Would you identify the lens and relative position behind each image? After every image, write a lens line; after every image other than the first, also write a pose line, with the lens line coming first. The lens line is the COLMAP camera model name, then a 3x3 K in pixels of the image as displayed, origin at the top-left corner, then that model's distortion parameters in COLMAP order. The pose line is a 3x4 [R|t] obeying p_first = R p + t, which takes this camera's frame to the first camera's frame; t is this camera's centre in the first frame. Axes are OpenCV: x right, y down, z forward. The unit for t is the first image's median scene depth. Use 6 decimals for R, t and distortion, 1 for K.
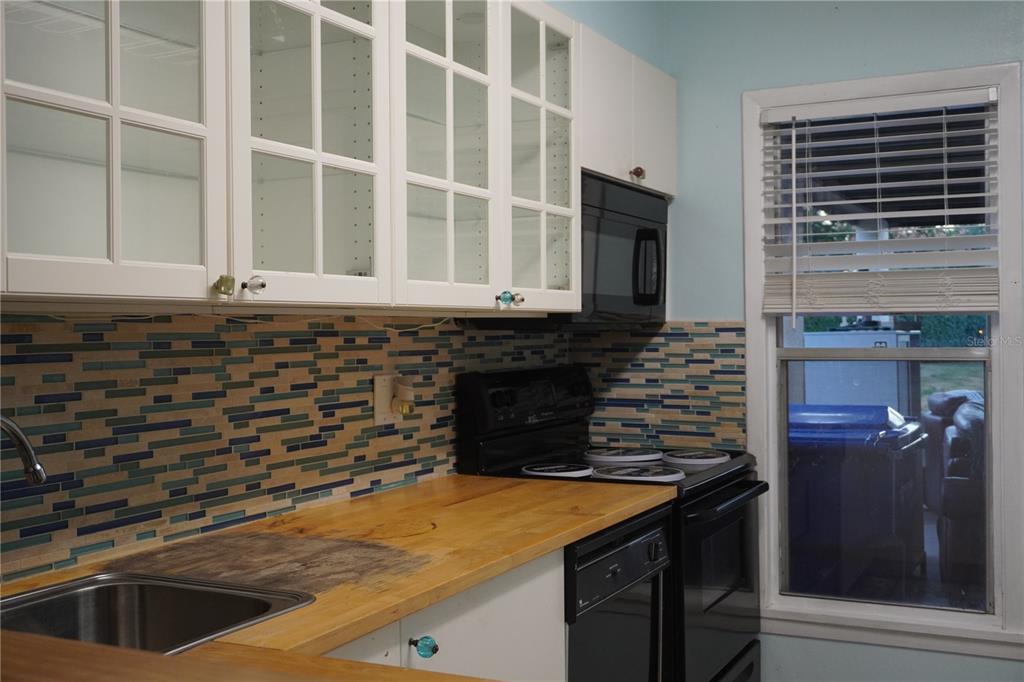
lens RADIAL K [[1143.7, 0, 512.0], [0, 1143.7, 341.0], [0, 0, 1]] dist [-0.009910, -0.009396]
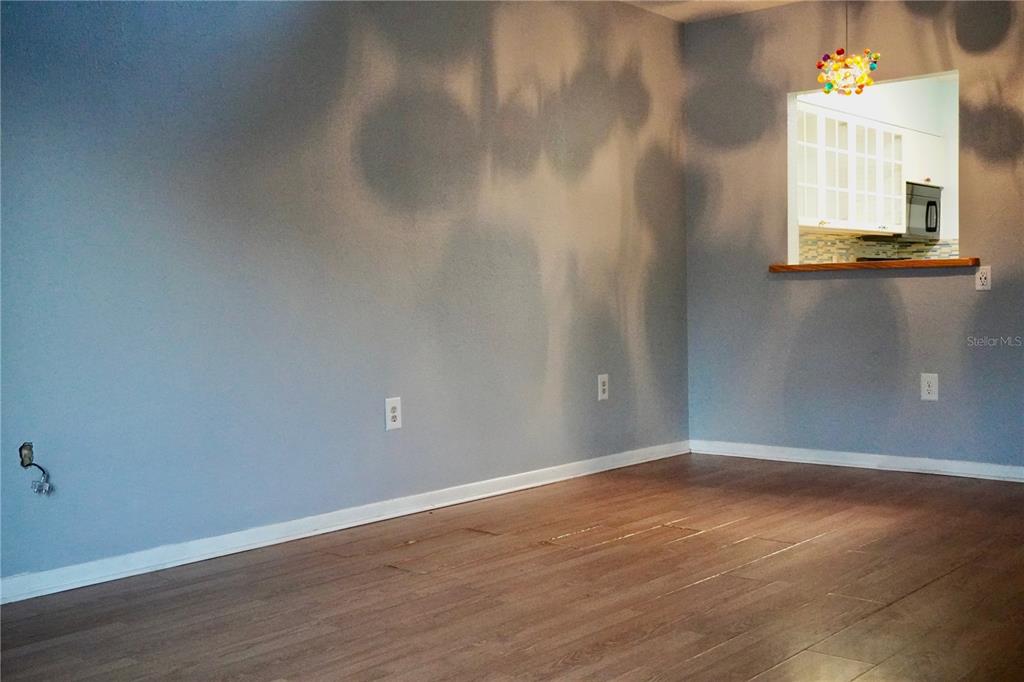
lens RADIAL K [[1143.7, 0, 512.0], [0, 1143.7, 341.0], [0, 0, 1]] dist [-0.009910, -0.009396]
pose [[0.969822, 0.005231, -0.243759, -0.186920], [0.004479, 0.999219, 0.039262, 0.121263], [0.243774, -0.039169, 0.969041, -1.907001]]
